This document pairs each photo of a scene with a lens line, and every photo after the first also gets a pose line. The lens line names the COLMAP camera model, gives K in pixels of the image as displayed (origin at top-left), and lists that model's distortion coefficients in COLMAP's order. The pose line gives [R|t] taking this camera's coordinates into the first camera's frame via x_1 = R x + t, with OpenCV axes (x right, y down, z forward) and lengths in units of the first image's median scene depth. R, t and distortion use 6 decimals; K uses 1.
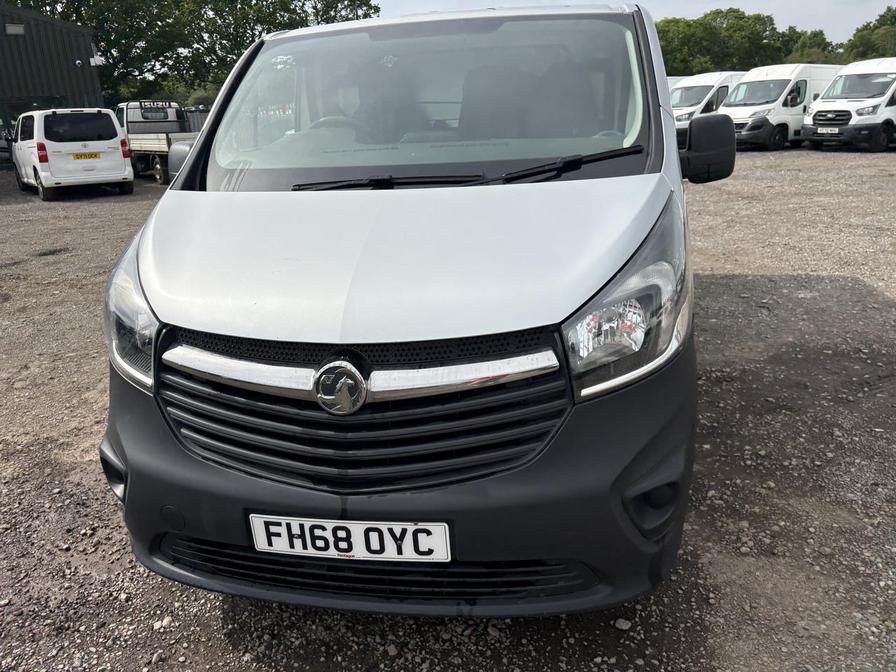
lens RADIAL K [[628.1, 0, 470.9], [0, 628.1, 336.0], [0, 0, 1]] dist [0.037036, -0.027738]
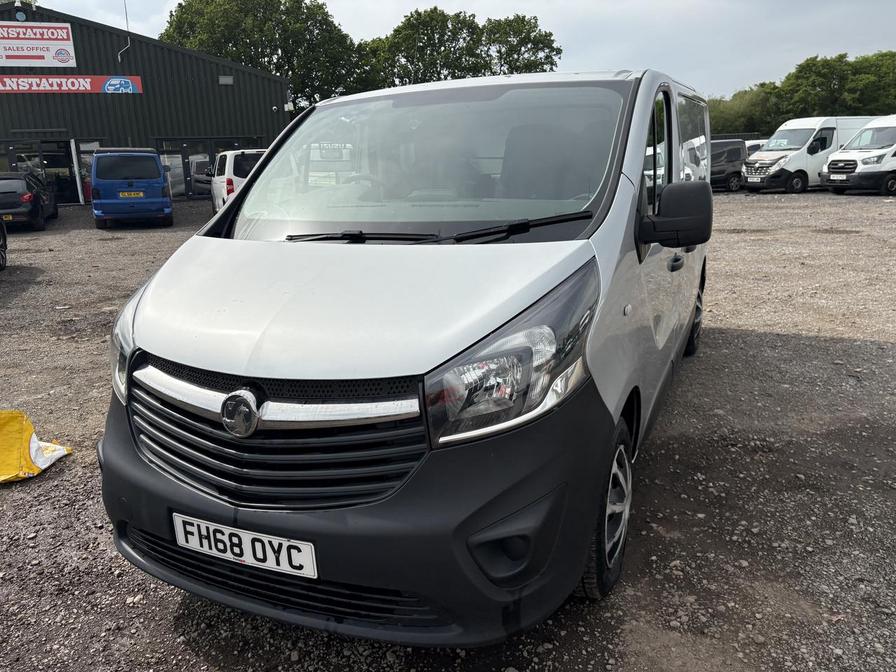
lens RADIAL K [[628.1, 0, 470.9], [0, 628.1, 336.0], [0, 0, 1]] dist [0.037036, -0.027738]
pose [[0.973186, 0.073963, -0.217806, 0.422723], [-0.086669, 0.995014, -0.049358, -0.037418], [0.213069, 0.066912, 0.974743, -0.061097]]
